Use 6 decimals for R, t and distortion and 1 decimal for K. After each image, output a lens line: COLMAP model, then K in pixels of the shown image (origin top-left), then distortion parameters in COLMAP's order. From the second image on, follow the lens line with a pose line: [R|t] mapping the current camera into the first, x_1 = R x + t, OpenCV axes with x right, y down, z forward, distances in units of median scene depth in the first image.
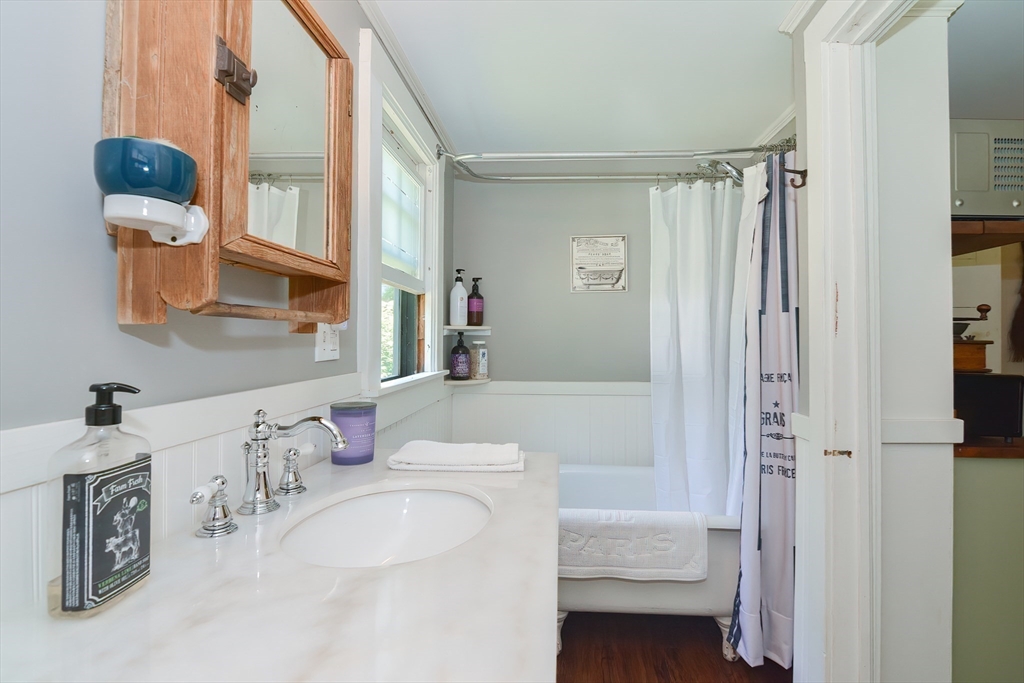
lens RADIAL K [[531.8, 0, 512.0], [0, 531.8, 341.5], [0, 0, 1]] dist [-0.000323, -0.000780]
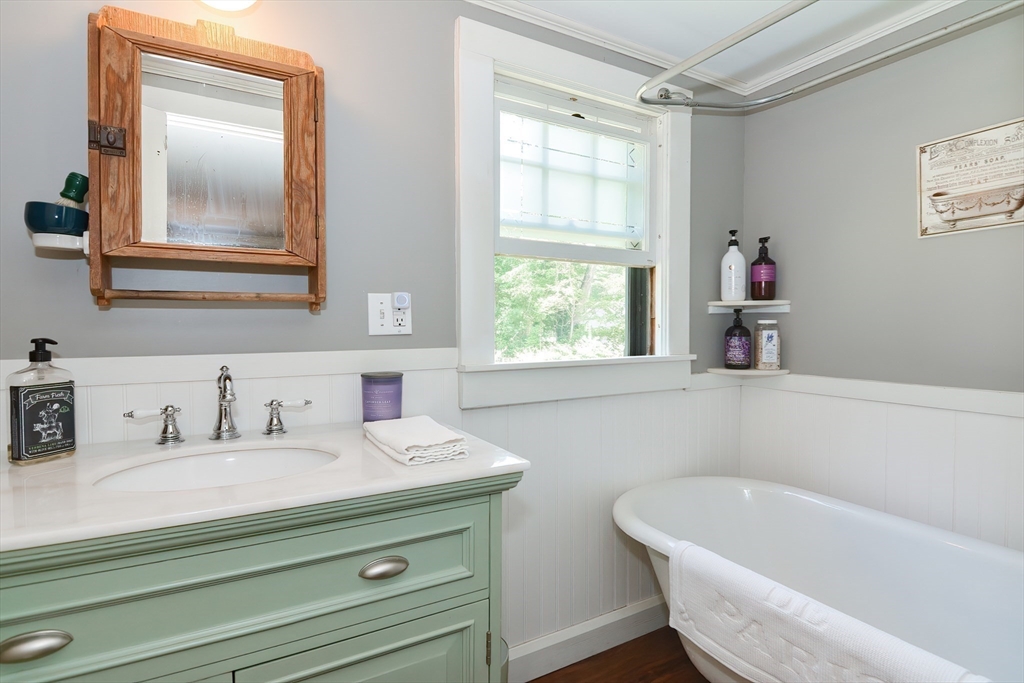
lens RADIAL K [[509.6, 0, 511.7], [0, 509.6, 331.9], [0, 0, 1]] dist [0.024474, 0.000429]
pose [[0.563100, 0.009017, -0.826339, 0.351326], [0.000547, 0.999936, 0.011284, 0.008021], [0.826388, -0.006806, 0.563059, 0.289403]]
